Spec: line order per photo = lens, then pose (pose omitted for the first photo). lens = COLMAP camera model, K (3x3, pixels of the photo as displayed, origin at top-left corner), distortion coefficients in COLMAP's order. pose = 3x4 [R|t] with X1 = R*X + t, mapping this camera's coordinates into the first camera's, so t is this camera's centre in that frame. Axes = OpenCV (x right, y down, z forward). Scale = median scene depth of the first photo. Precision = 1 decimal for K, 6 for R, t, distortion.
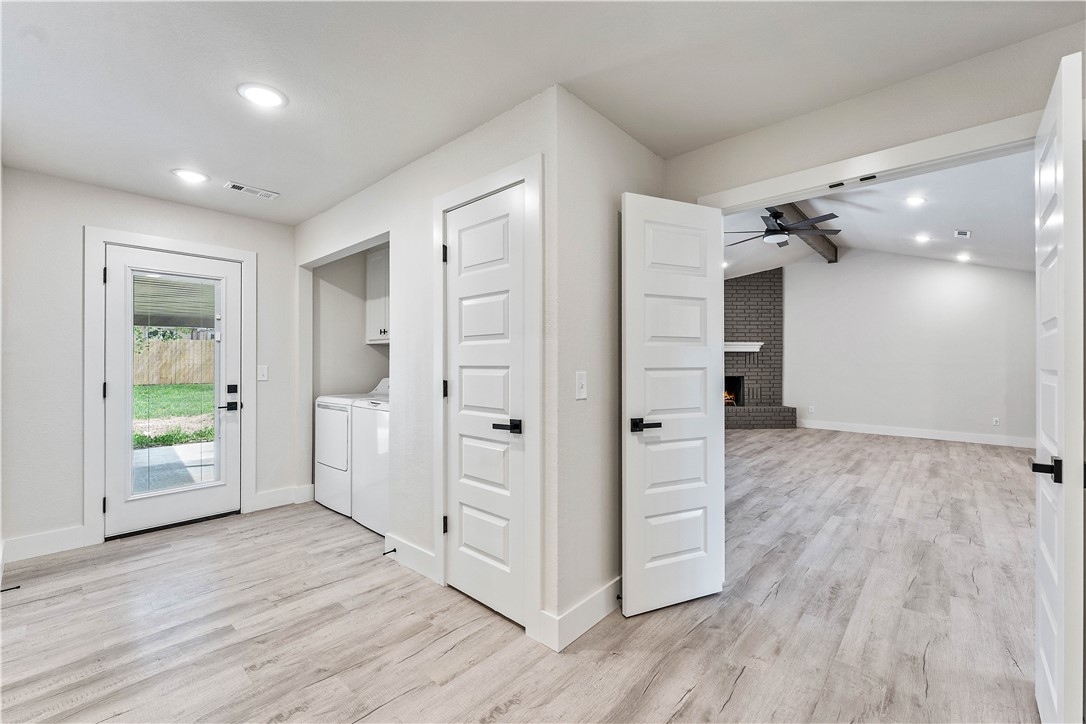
lens RADIAL K [[436.1, 0, 529.9], [0, 436.1, 365.6], [0, 0, 1]] dist [-0.002435, -0.000515]
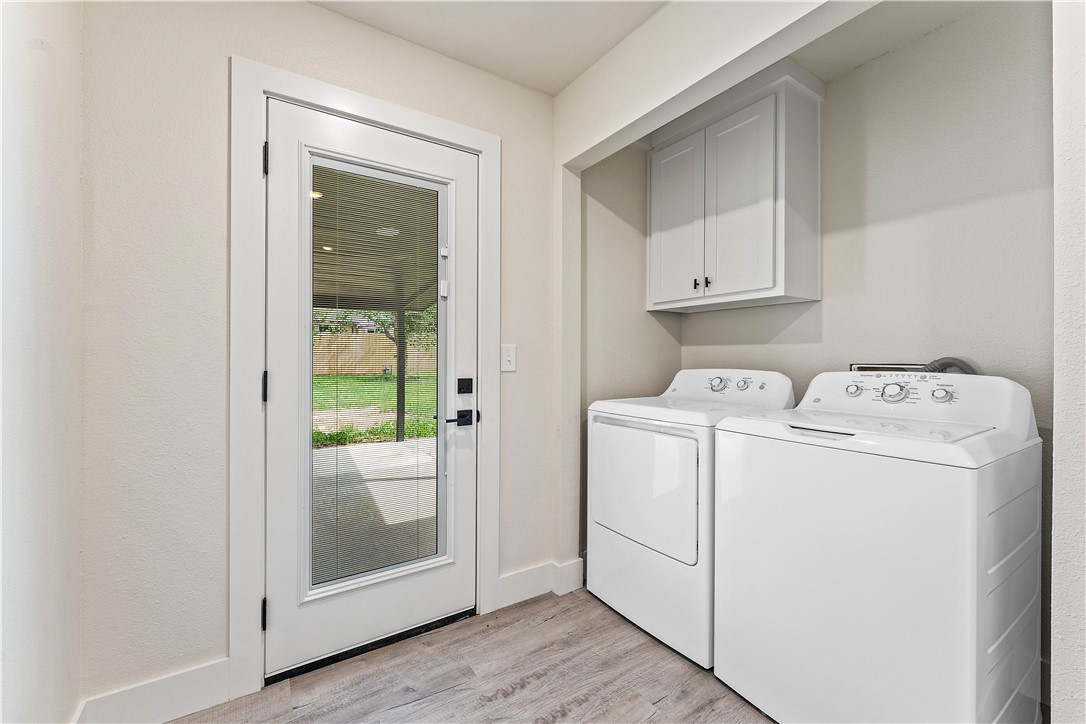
lens RADIAL K [[436.1, 0, 539.3], [0, 436.1, 361.2], [0, 0, 1]] dist [-0.002435, -0.000515]
pose [[0.968347, 0.004431, -0.249570, -0.542096], [-0.003598, 0.999986, 0.003792, 0.024015], [0.249583, -0.002774, 0.968349, 0.588581]]
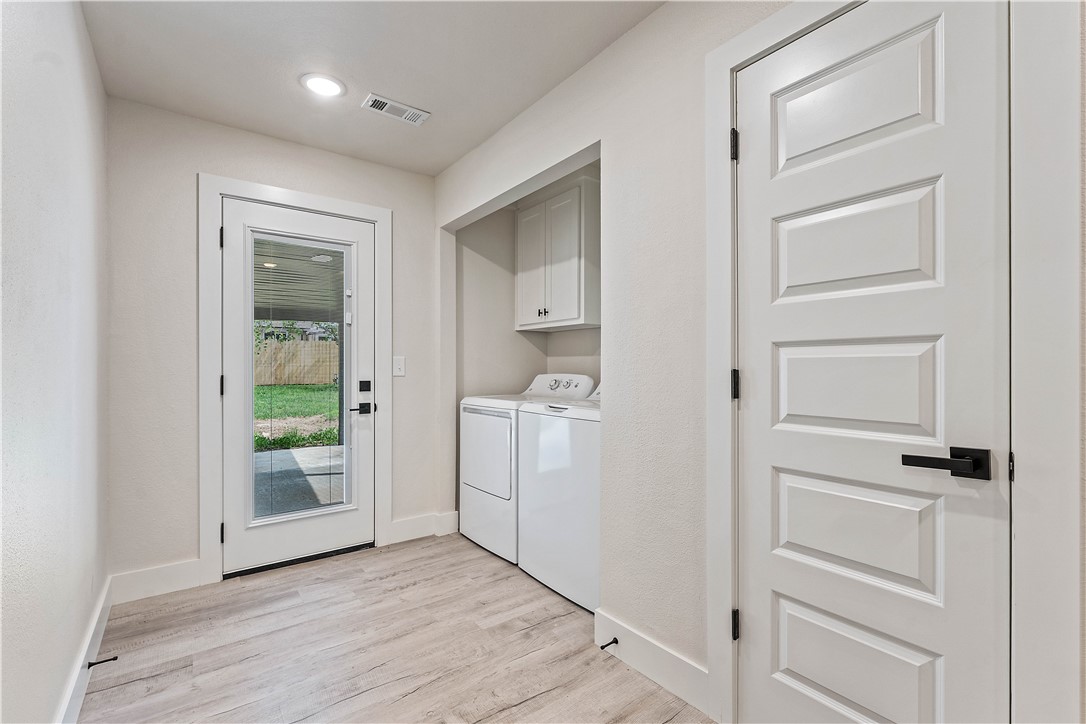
lens RADIAL K [[463.7, 0, 539.4], [0, 463.7, 371.9], [0, 0, 1]] dist [-0.005087, -0.001657]
pose [[0.982911, 0.001887, -0.184070, -0.266873], [-0.000448, 0.999969, 0.007862, 0.025755], [0.184080, -0.007645, 0.982882, 0.291269]]
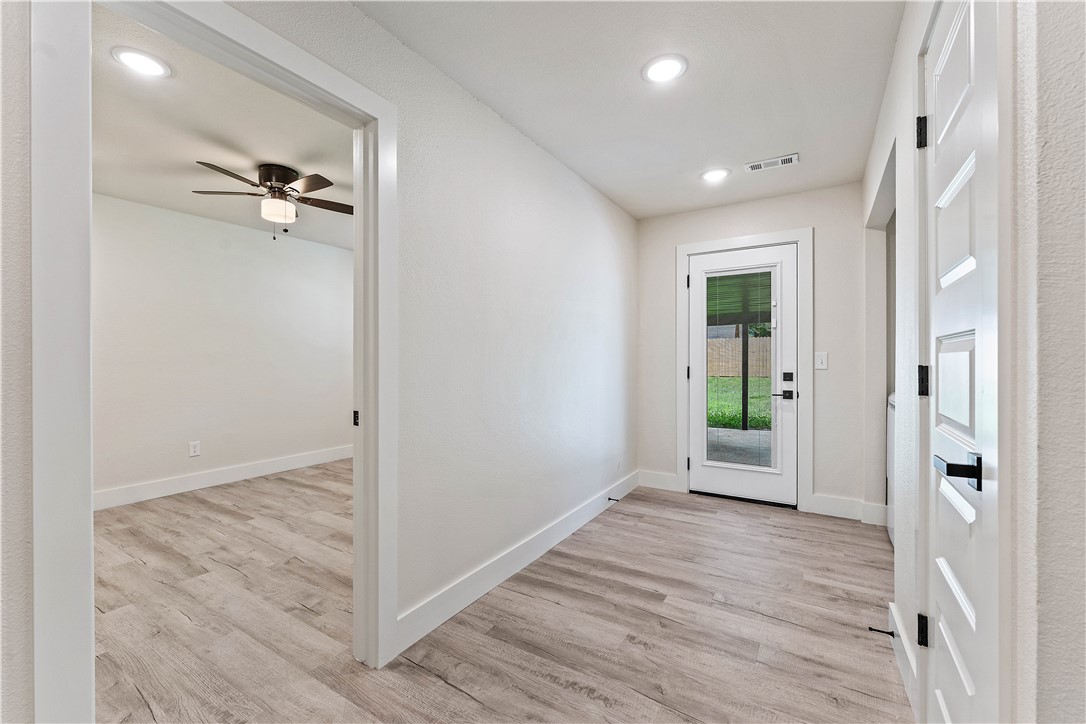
lens RADIAL K [[436.1, 0, 544.0], [0, 436.1, 366.8], [0, 0, 1]] dist [-0.002435, -0.000515]
pose [[0.180994, 0.003896, -0.983476, 0.192769], [0.007849, 0.999955, 0.005406, 0.026437], [0.983453, -0.008698, 0.180956, 0.353936]]
